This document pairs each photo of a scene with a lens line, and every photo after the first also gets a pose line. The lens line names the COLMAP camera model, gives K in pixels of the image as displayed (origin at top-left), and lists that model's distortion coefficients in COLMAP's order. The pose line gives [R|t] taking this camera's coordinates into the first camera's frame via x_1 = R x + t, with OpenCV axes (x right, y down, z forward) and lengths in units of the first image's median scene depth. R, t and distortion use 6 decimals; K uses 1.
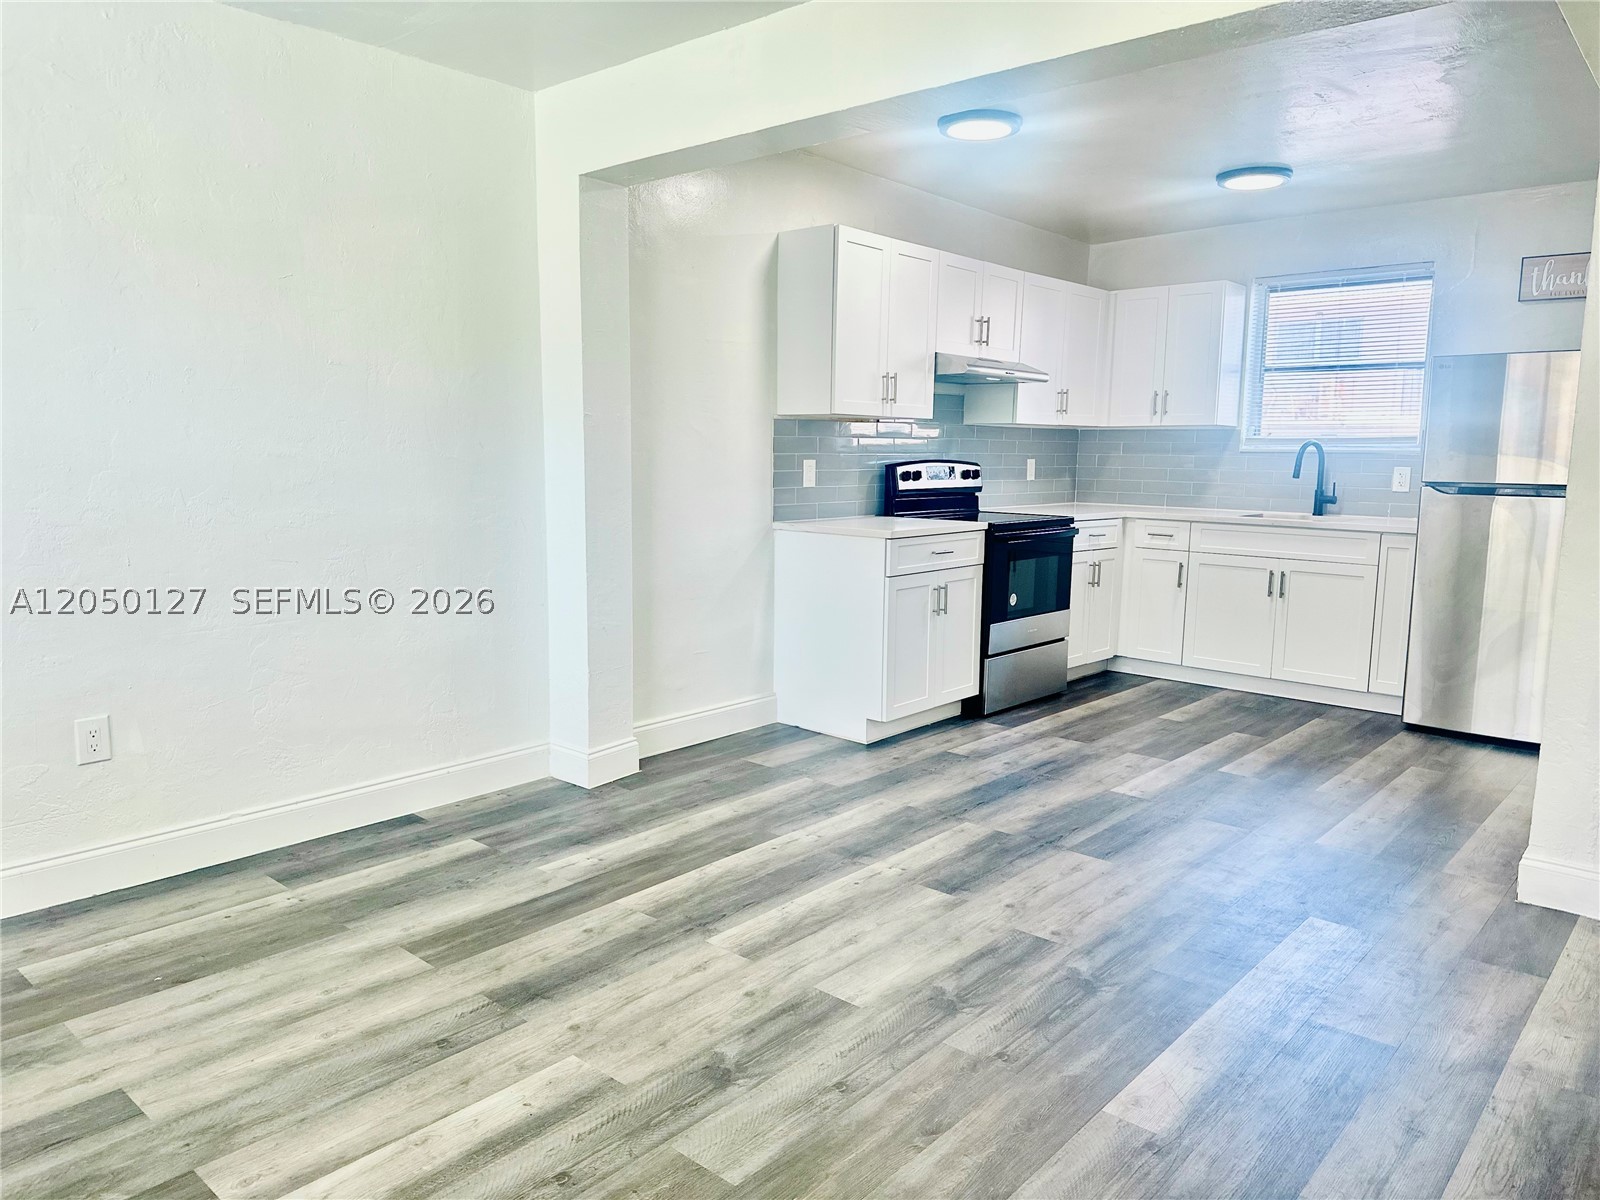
lens RADIAL K [[1128.9, 0, 800.0], [0, 1128.9, 600.0], [0, 0, 1]] dist [-0.000252, -0.001465]
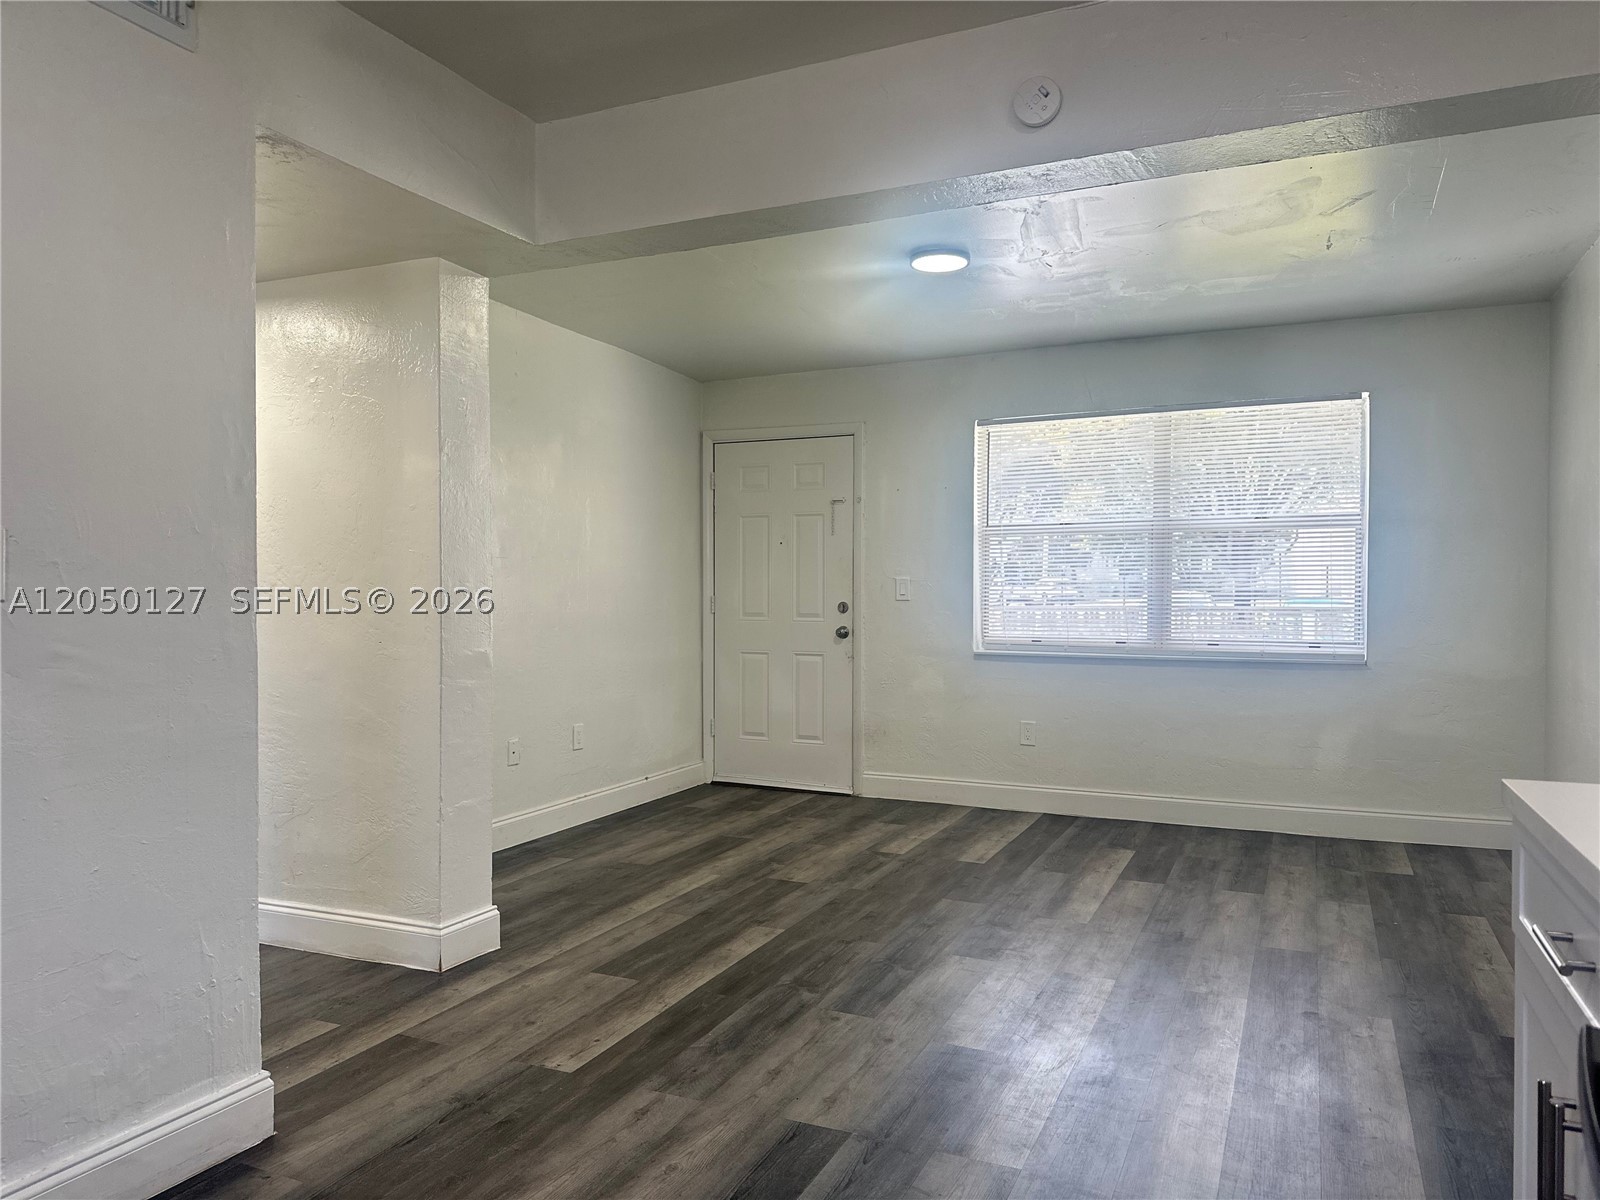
lens RADIAL K [[1128.9, 0, 800.0], [0, 1128.9, 600.0], [0, 0, 1]] dist [-0.000252, -0.001465]
pose [[-0.956765, -0.007352, -0.290768, 0.626875], [-0.048714, 0.989611, 0.135269, -0.253263], [0.286752, 0.143585, -0.947183, 2.137753]]
